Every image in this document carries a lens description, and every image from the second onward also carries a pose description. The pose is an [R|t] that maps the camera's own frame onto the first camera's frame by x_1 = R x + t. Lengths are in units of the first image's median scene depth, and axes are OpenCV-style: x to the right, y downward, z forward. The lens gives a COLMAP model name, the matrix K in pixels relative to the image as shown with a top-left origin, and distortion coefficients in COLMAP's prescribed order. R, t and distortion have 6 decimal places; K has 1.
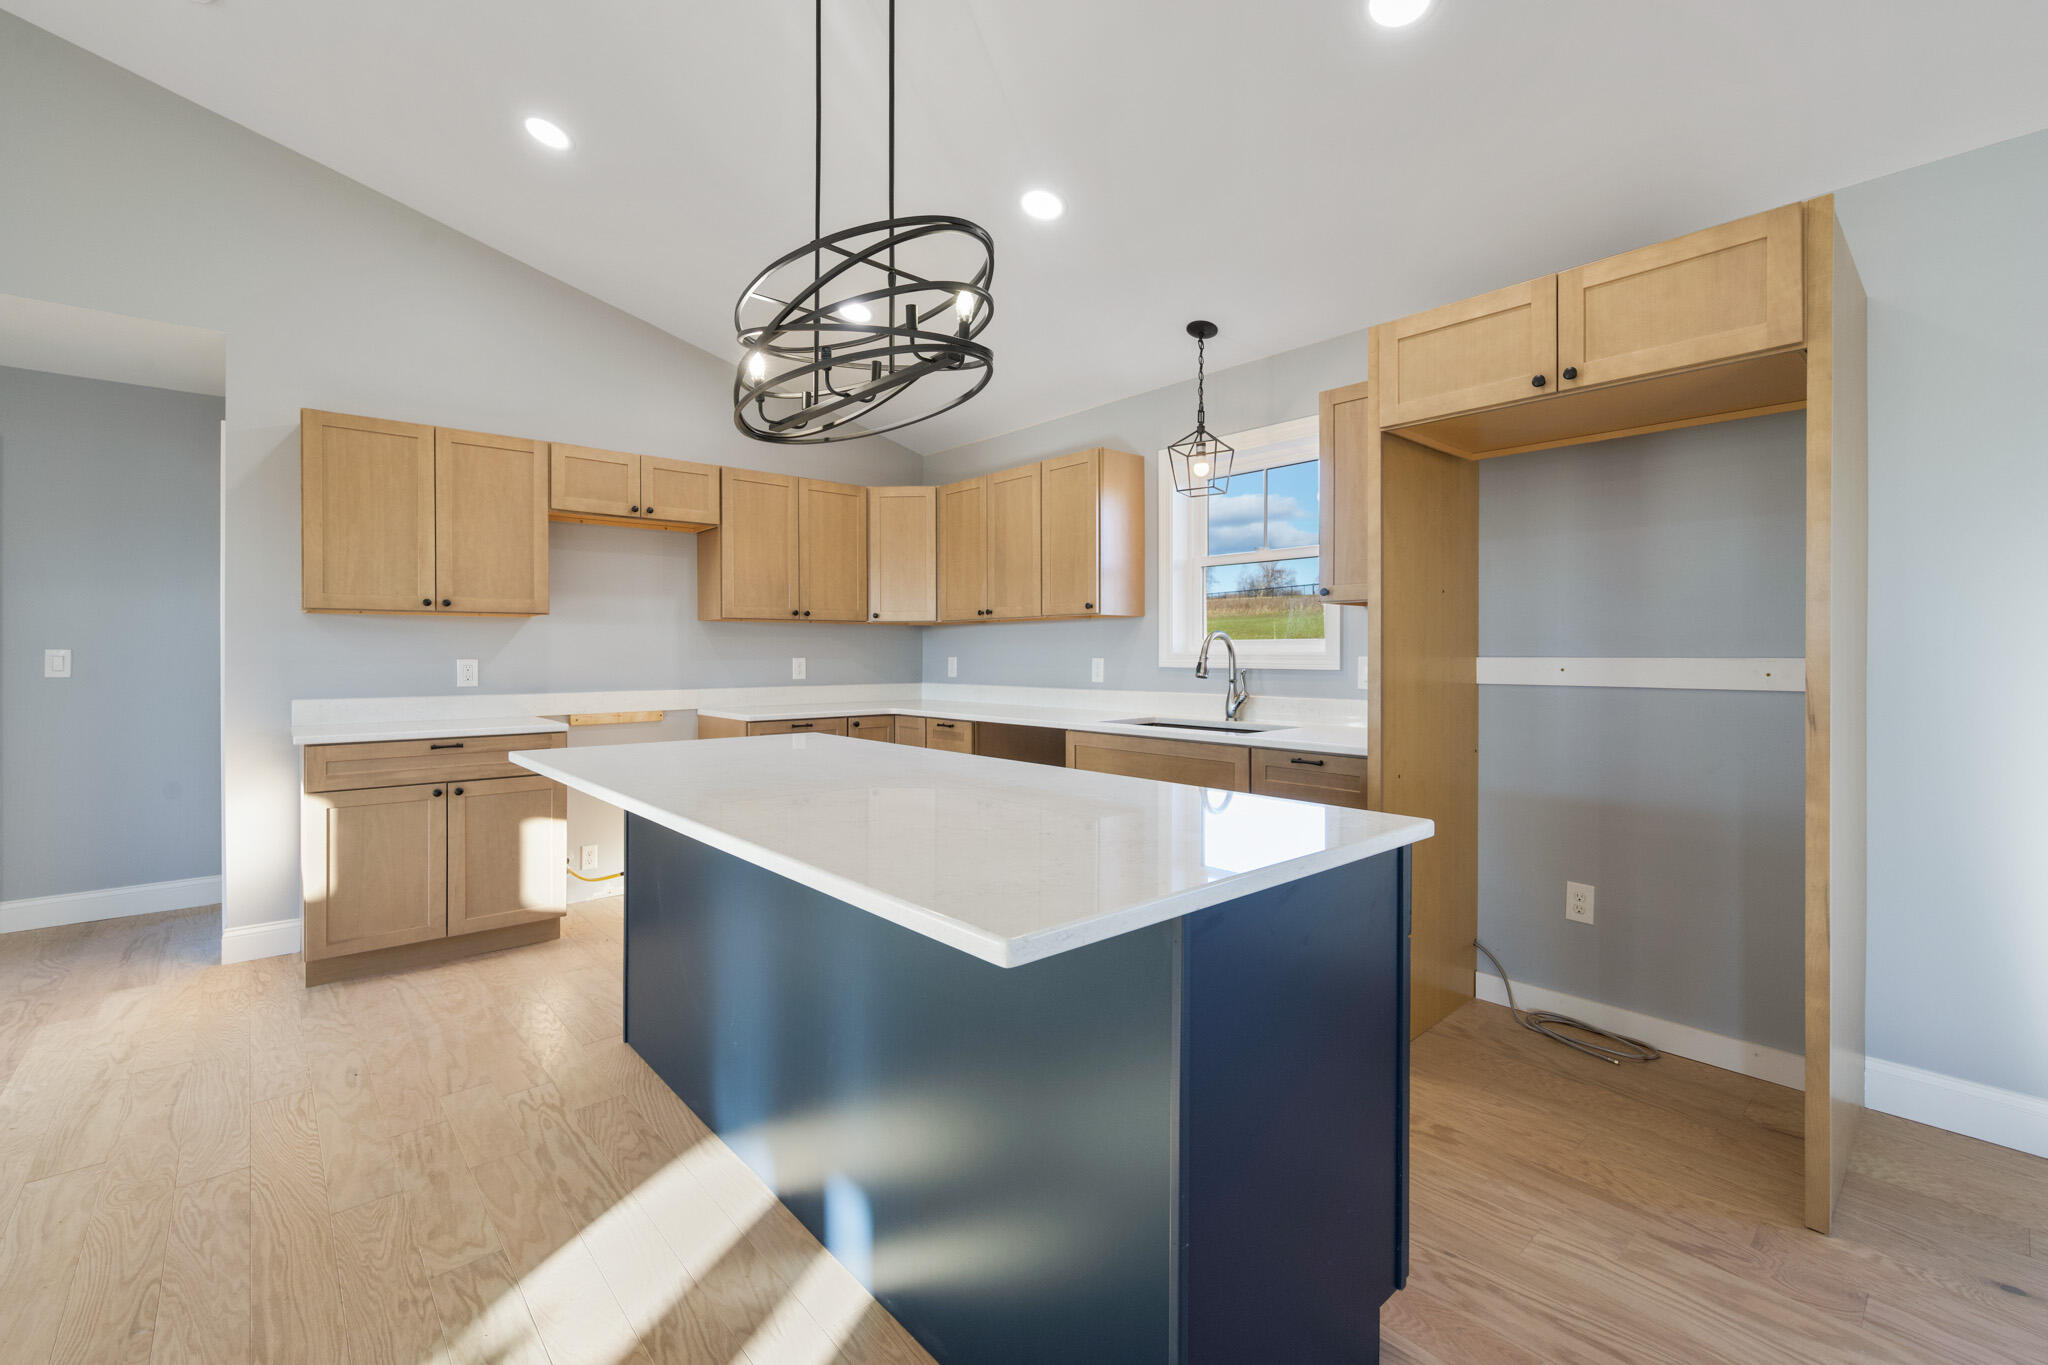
lens RADIAL K [[877.7, 0, 1024.9], [0, 877.7, 656.2], [0, 0, 1]] dist [-0.002299, 0.001245]
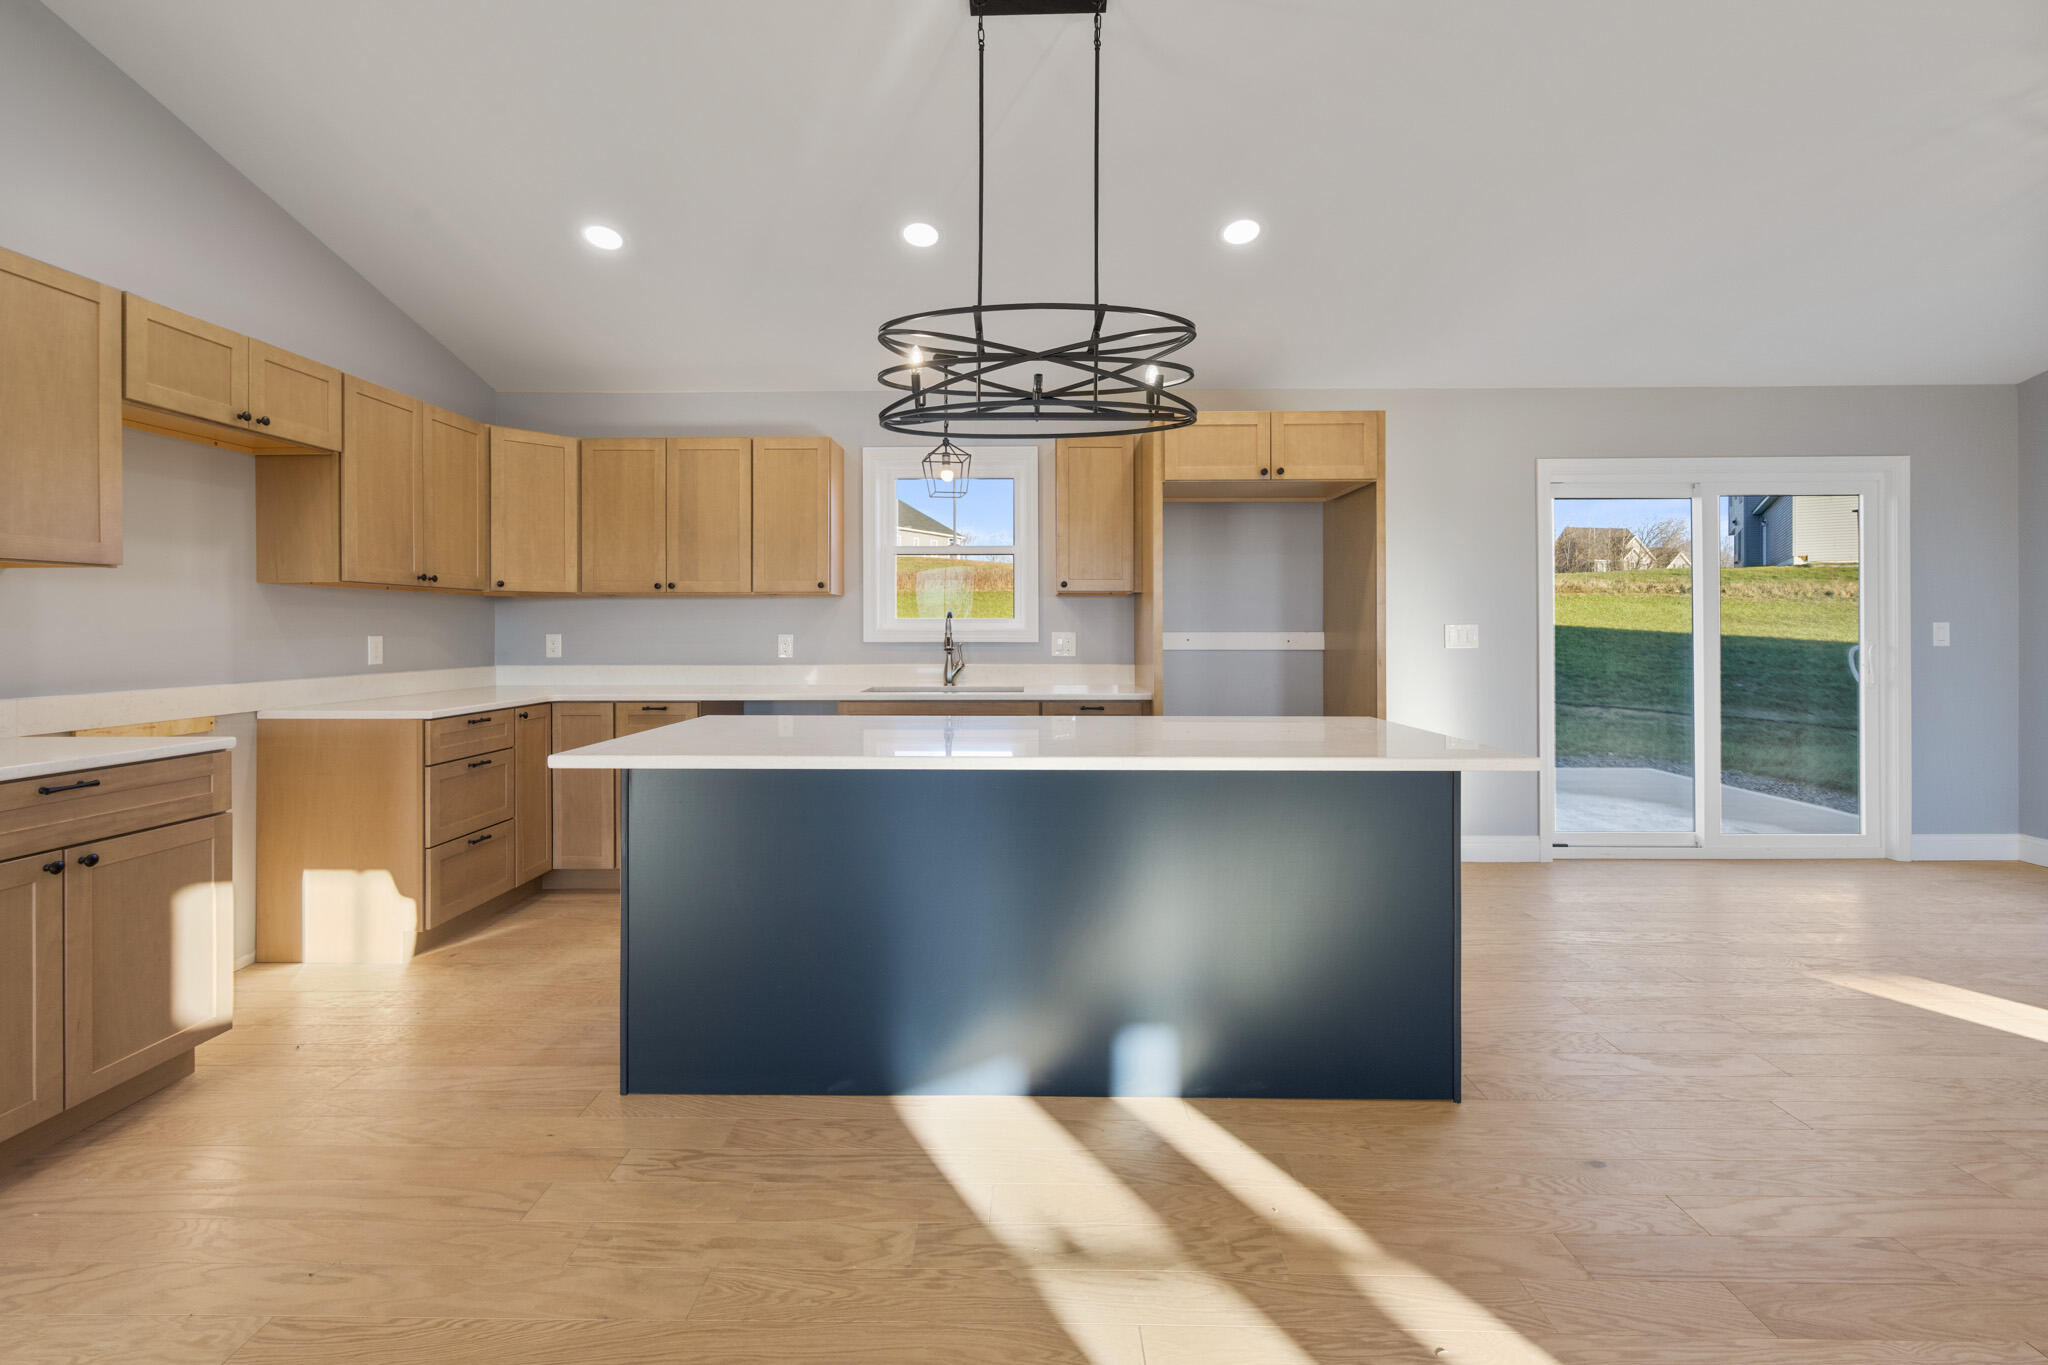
lens RADIAL K [[877.7, 0, 1027.0], [0, 877.7, 634.4], [0, 0, 1]] dist [-0.002299, 0.001245]
pose [[0.672003, -0.004477, 0.740535, -0.613720], [0.002503, 0.999990, 0.003774, -0.001099], [-0.740545, -0.000682, 0.672007, 0.113867]]
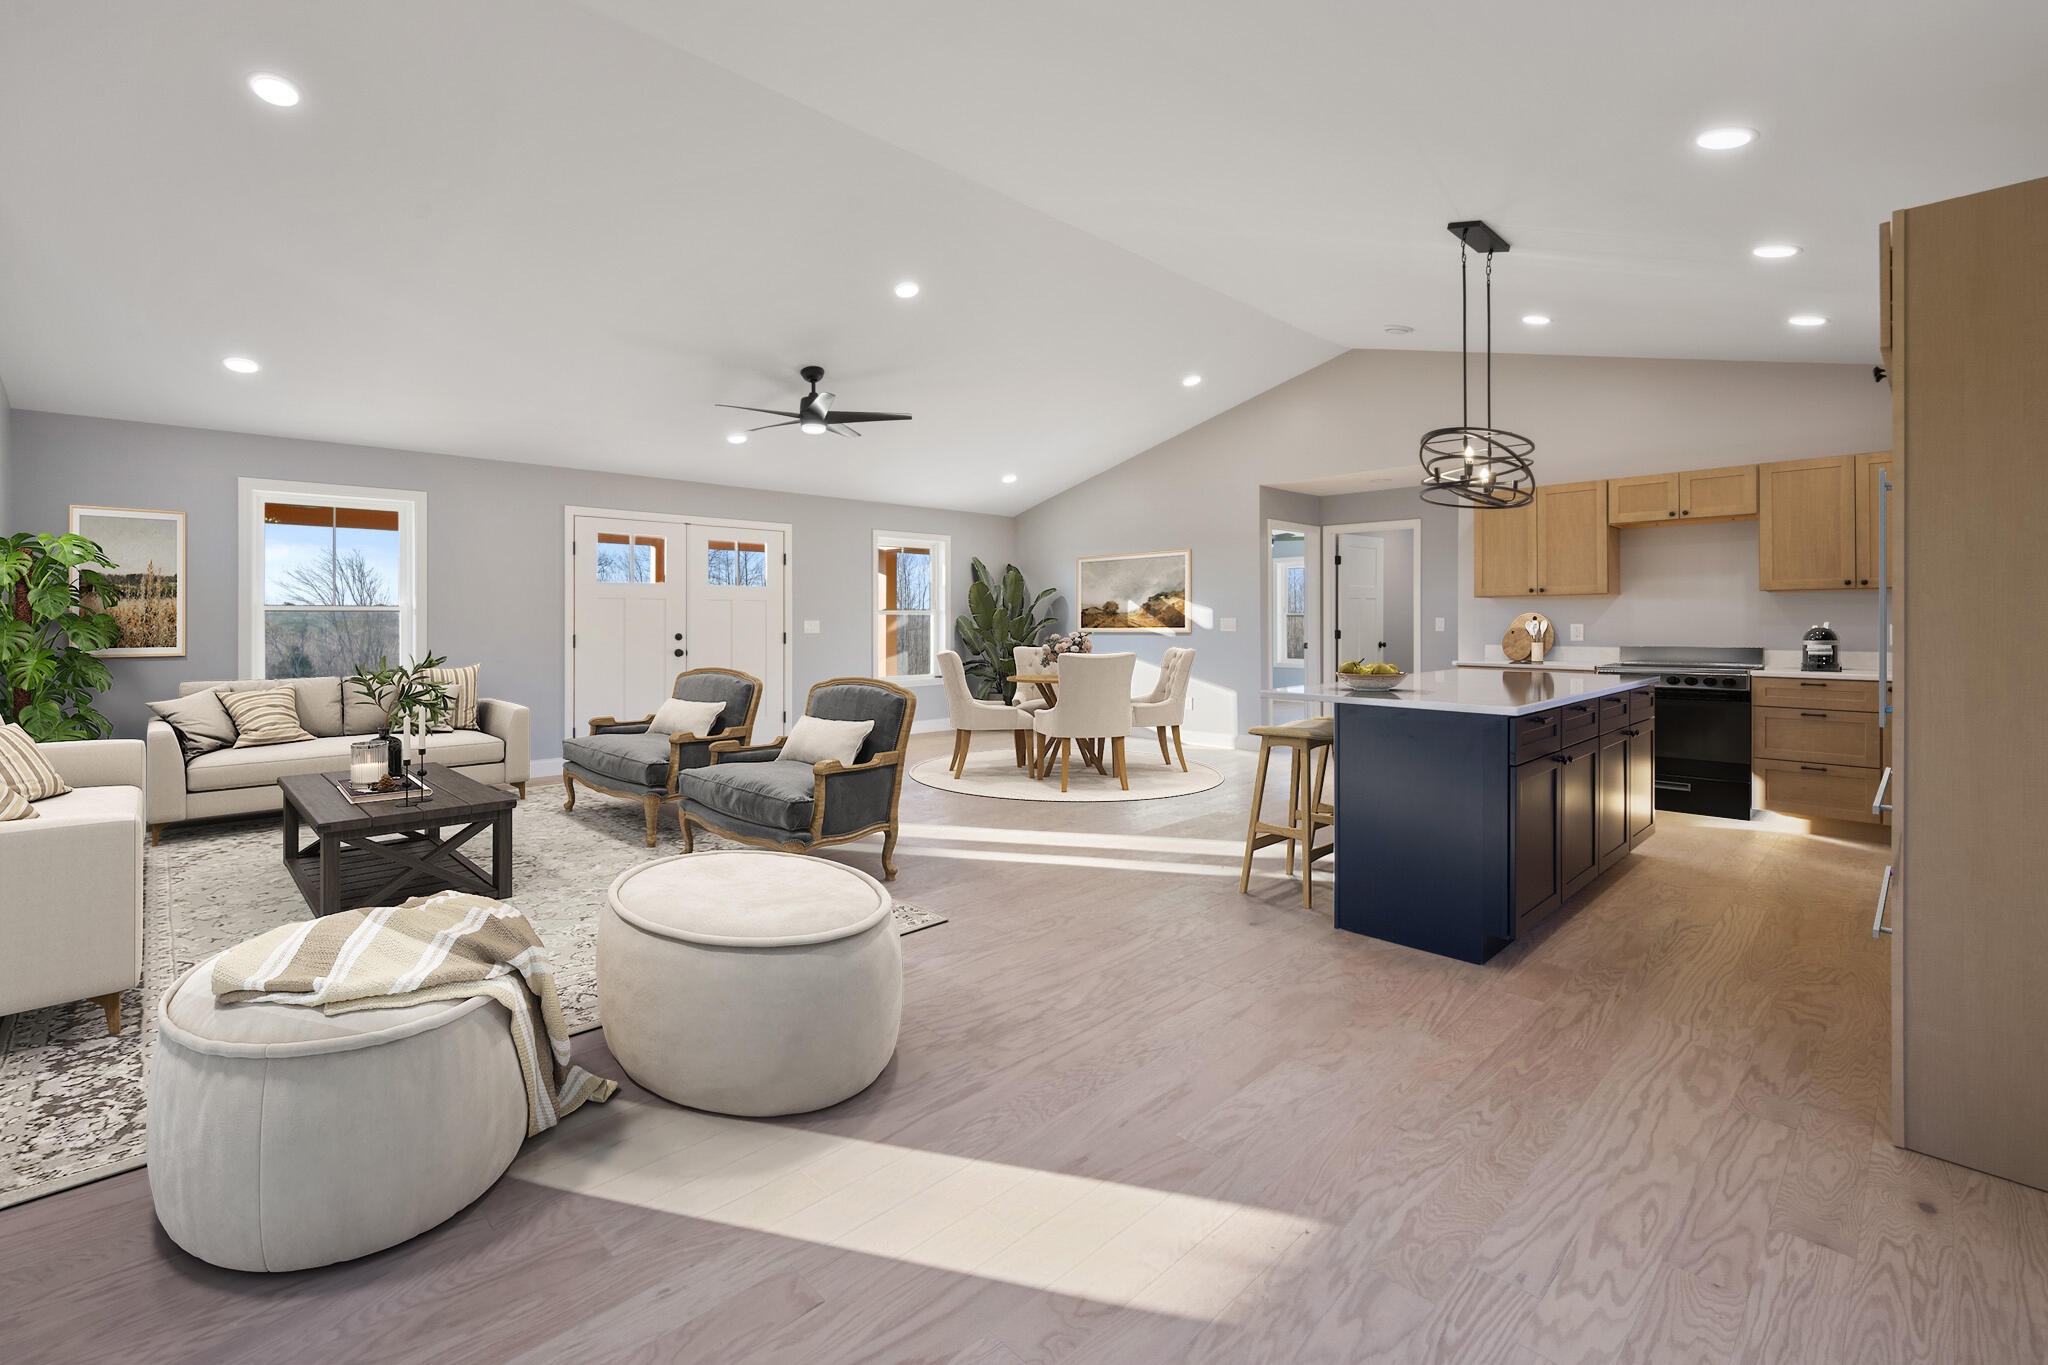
lens RADIAL K [[877.7, 0, 1016.6], [0, 877.7, 621.5], [0, 0, 1]] dist [-0.002299, 0.001245]
pose [[0.042593, 0.004140, -0.999084, 0.987677], [-0.001361, 0.999991, 0.004086, -0.006365], [0.999092, 0.001186, 0.042598, -0.083965]]
